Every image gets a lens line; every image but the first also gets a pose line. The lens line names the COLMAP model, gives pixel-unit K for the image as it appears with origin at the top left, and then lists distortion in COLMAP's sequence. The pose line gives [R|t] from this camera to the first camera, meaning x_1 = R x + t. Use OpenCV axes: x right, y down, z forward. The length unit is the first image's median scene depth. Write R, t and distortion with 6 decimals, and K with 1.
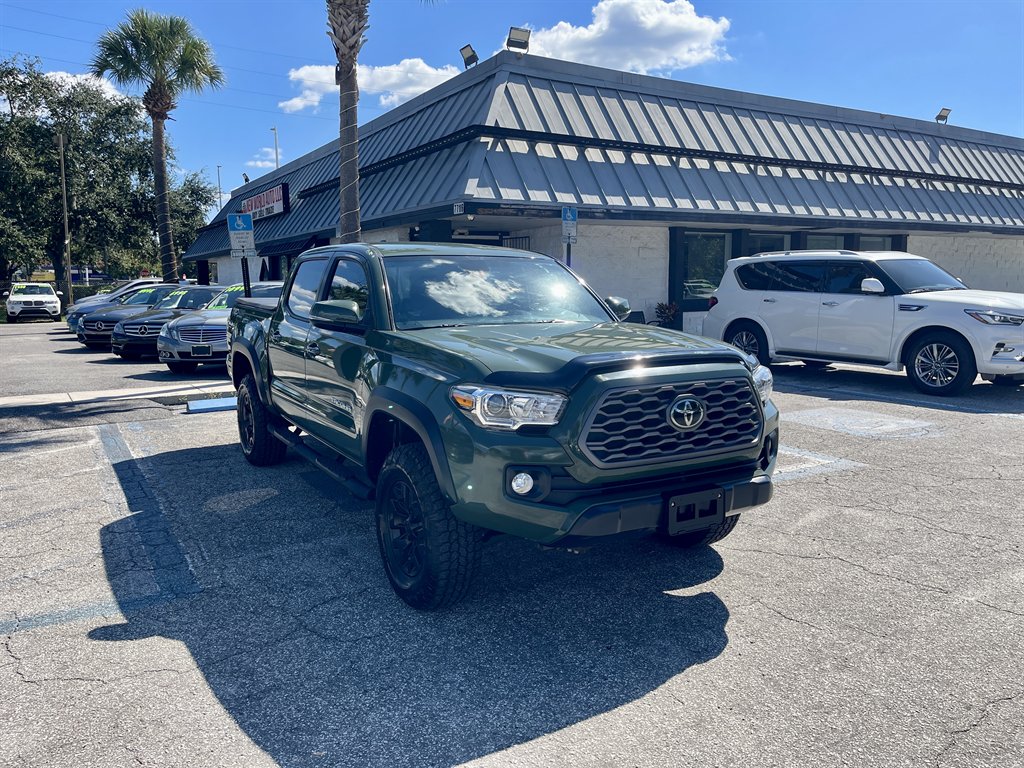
lens RADIAL K [[771.4, 0, 512.9], [0, 771.4, 381.9], [0, 0, 1]] dist [0.077009, -0.099218]
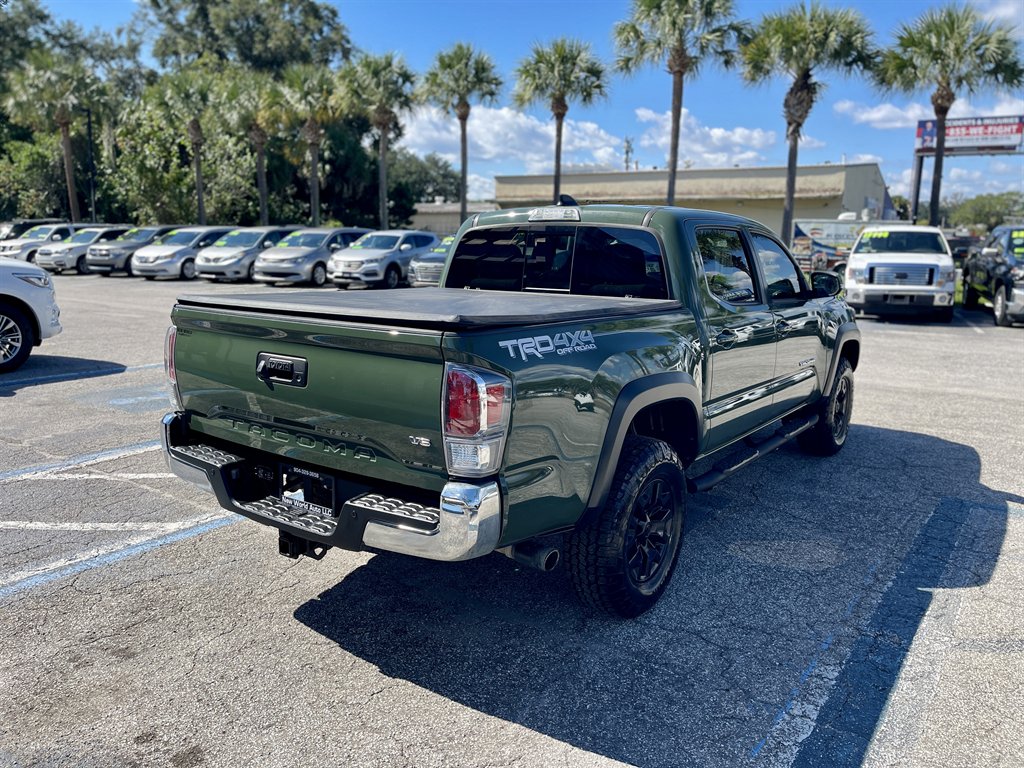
lens RADIAL K [[771.4, 0, 510.9], [0, 771.4, 387.8], [0, 0, 1]] dist [0.077009, -0.099218]
pose [[-0.397976, -0.173076, 0.900922, -0.944145], [0.106665, 0.966652, 0.232822, -0.216600], [-0.911174, 0.188754, -0.366243, 1.576727]]
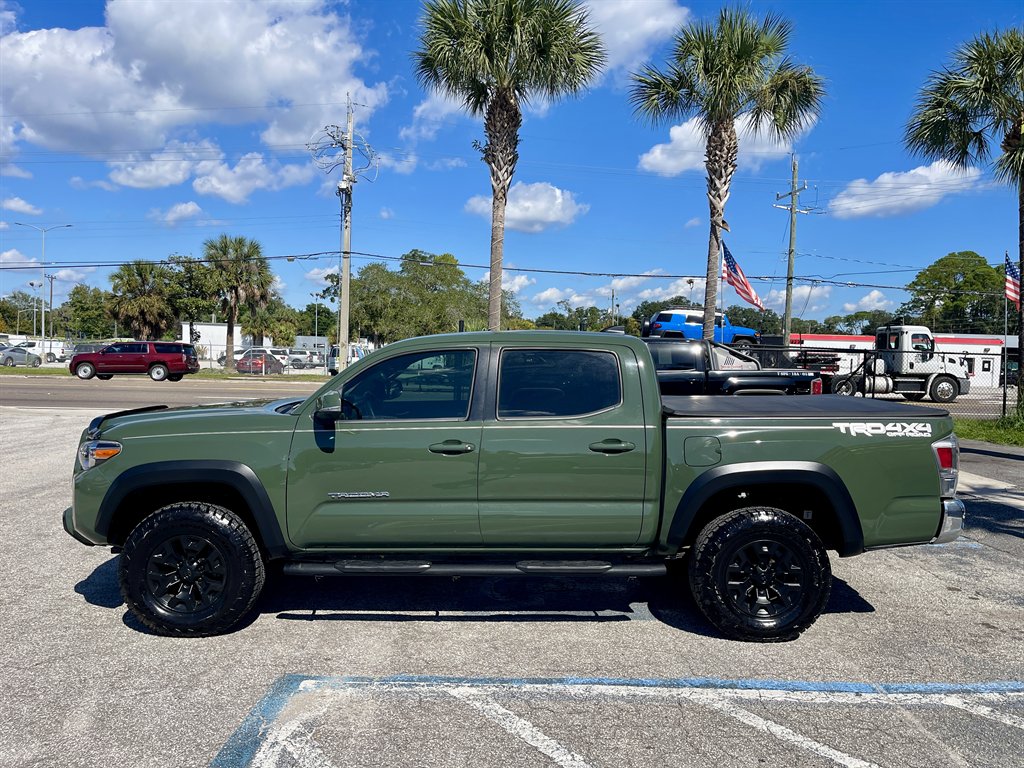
lens RADIAL K [[771.4, 0, 512.7], [0, 771.4, 390.8], [0, 0, 1]] dist [0.077009, -0.099218]
pose [[-0.502713, 0.037909, -0.863622, 0.763075], [-0.128277, 0.984706, 0.117894, -0.234658], [0.854883, 0.170049, -0.490161, 1.586149]]
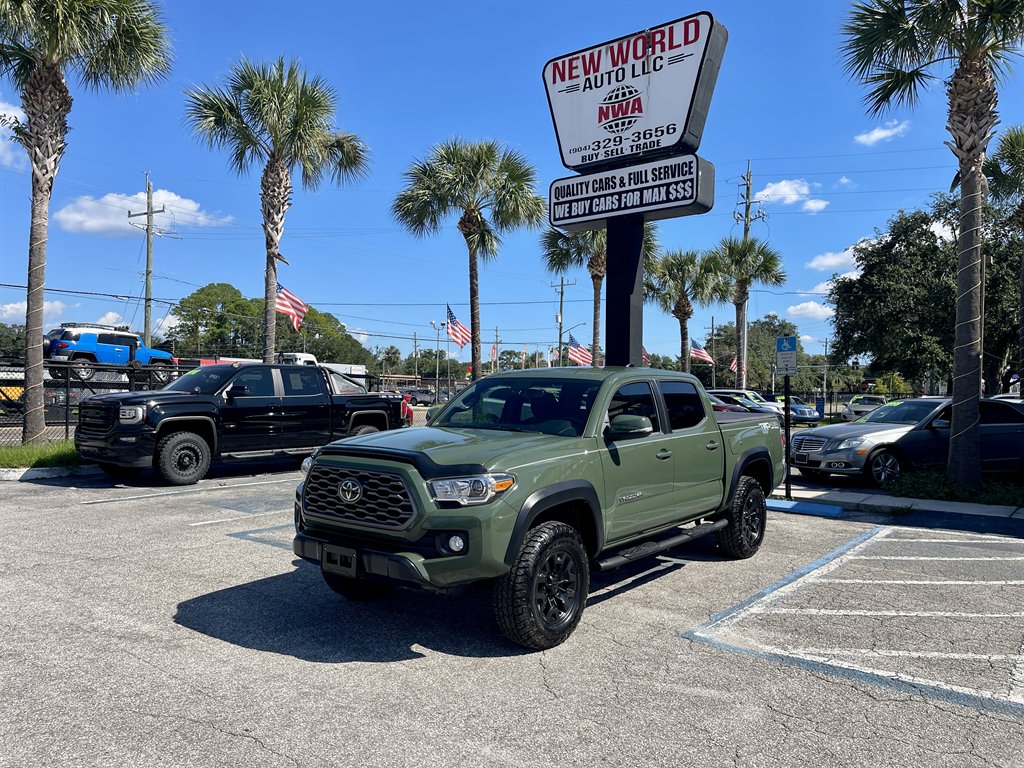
lens RADIAL K [[771.4, 0, 514.7], [0, 771.4, 391.7], [0, 0, 1]] dist [0.077009, -0.099218]
pose [[0.367745, 0.015889, -0.929791, 1.062020], [-0.136716, 0.989913, -0.037157, -0.082014], [0.919822, 0.140781, 0.366208, 0.467649]]
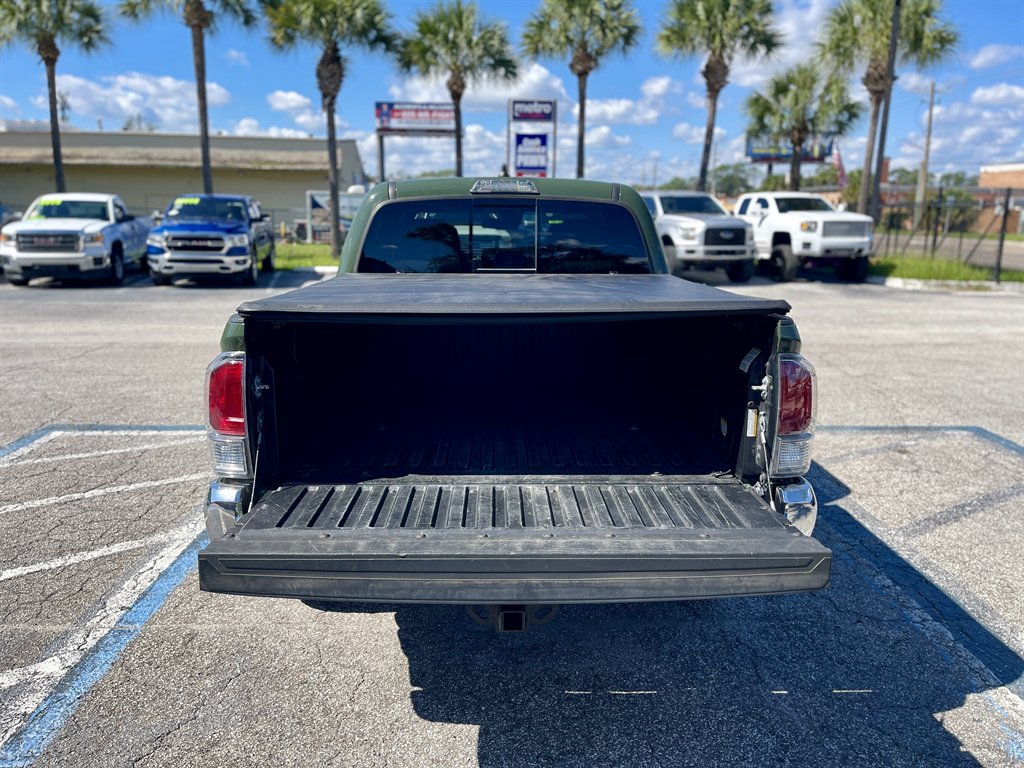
lens RADIAL K [[771.4, 0, 510.4], [0, 771.4, 387.5], [0, 0, 1]] dist [0.077009, -0.099218]
pose [[-0.869587, -0.108510, 0.481709, -0.583270], [0.059752, 0.945262, 0.320794, -0.252664], [-0.490151, 0.307742, -0.815504, 1.854876]]
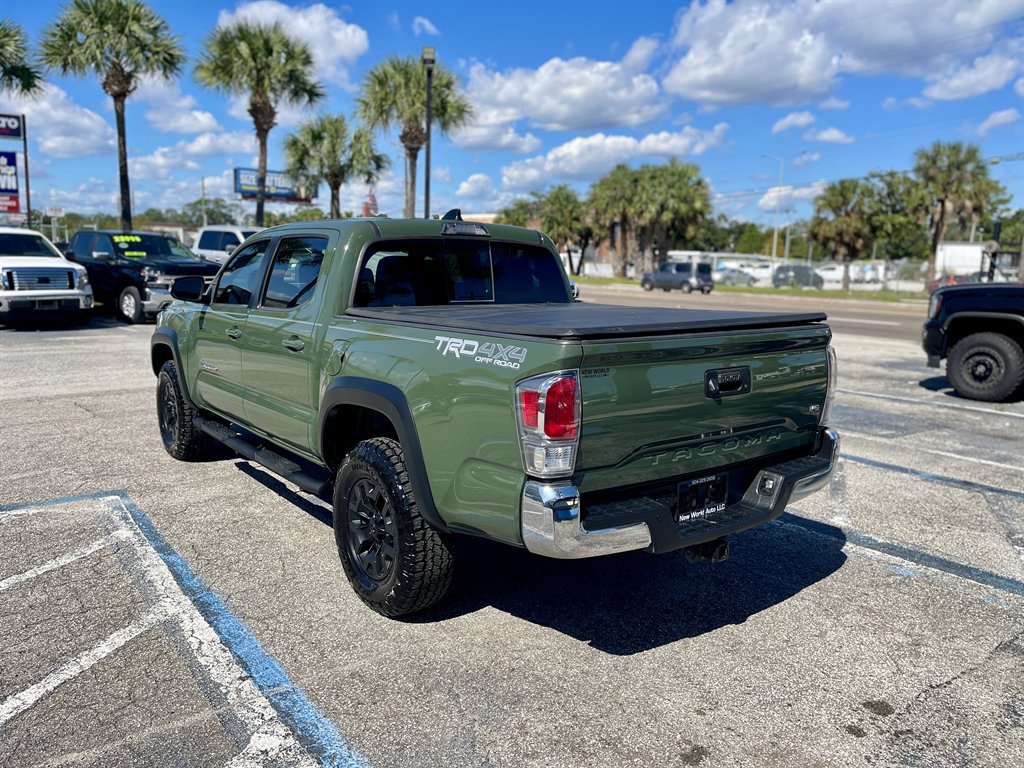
lens RADIAL K [[771.4, 0, 510.2], [0, 771.4, 391.9], [0, 0, 1]] dist [0.077009, -0.099218]
pose [[-0.993299, 0.002228, -0.115555, -0.161207], [-0.031909, 0.955667, 0.292715, -0.275315], [0.111084, 0.294441, -0.949192, 2.049590]]
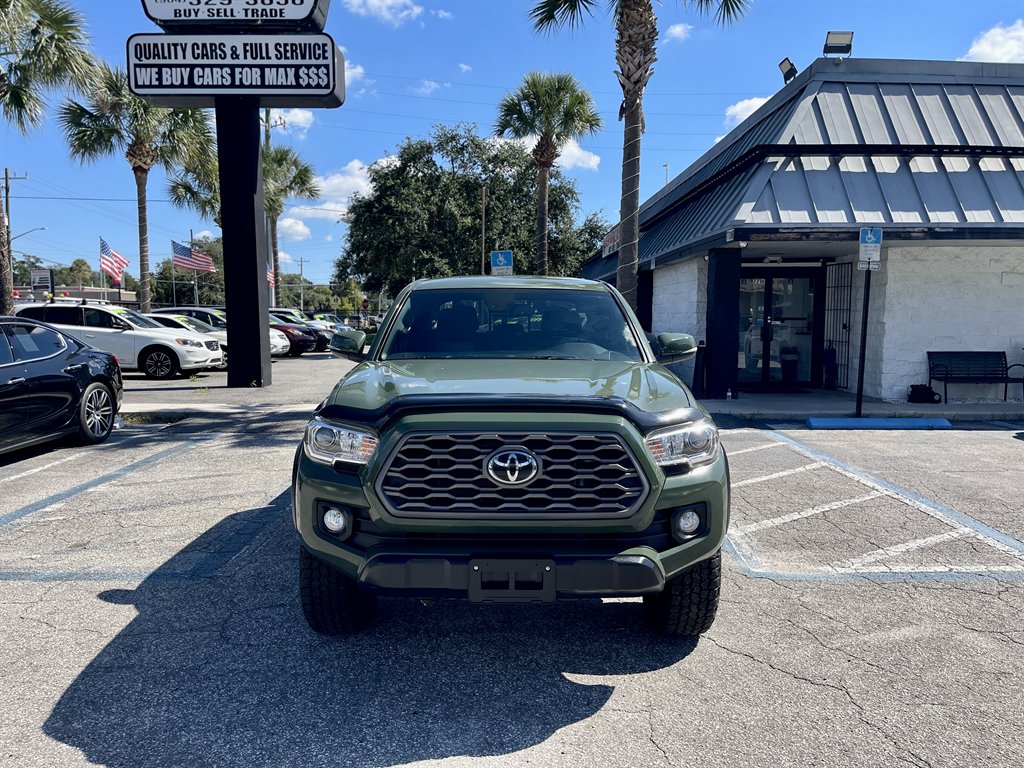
lens RADIAL K [[771.4, 0, 513.5], [0, 771.4, 386.8], [0, 0, 1]] dist [0.077009, -0.099218]
pose [[0.863783, 0.056634, -0.500670, 0.421212], [-0.072618, 0.997282, -0.012476, -0.025417], [0.498603, 0.047134, 0.865548, 0.152792]]
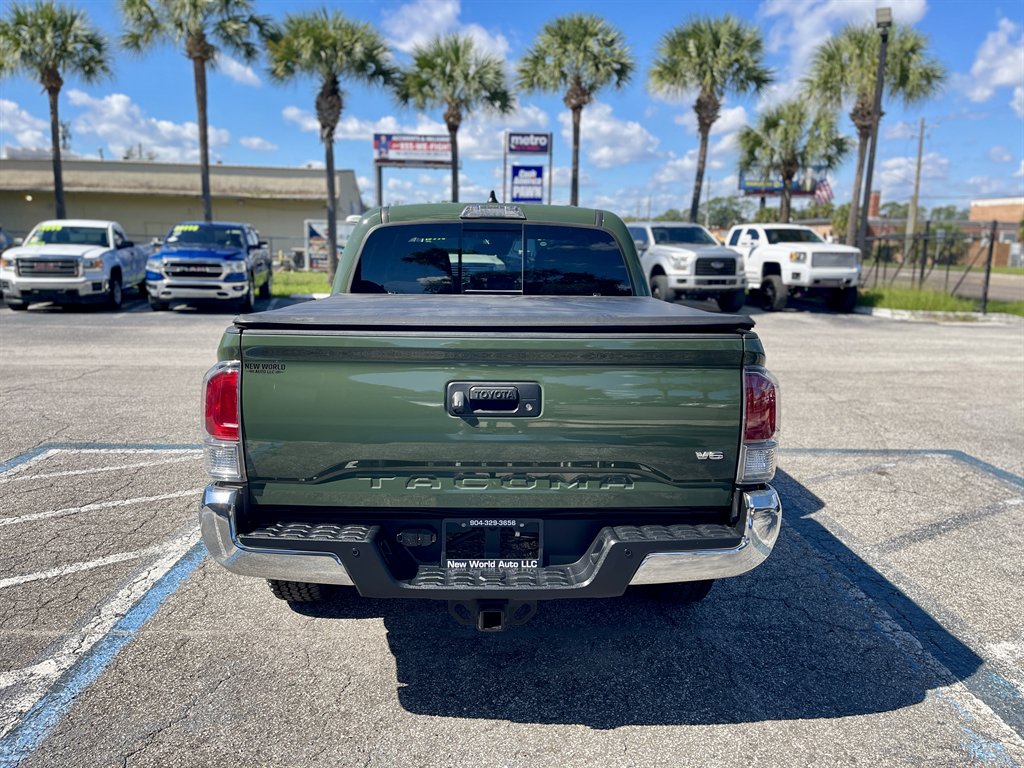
lens RADIAL K [[771.4, 0, 509.0], [0, 771.4, 389.3], [0, 0, 1]] dist [0.077009, -0.099218]
pose [[-0.870897, -0.096857, 0.481827, -0.603956], [0.052780, 0.956286, 0.287631, -0.249212], [-0.488624, 0.275927, -0.827714, 1.874640]]
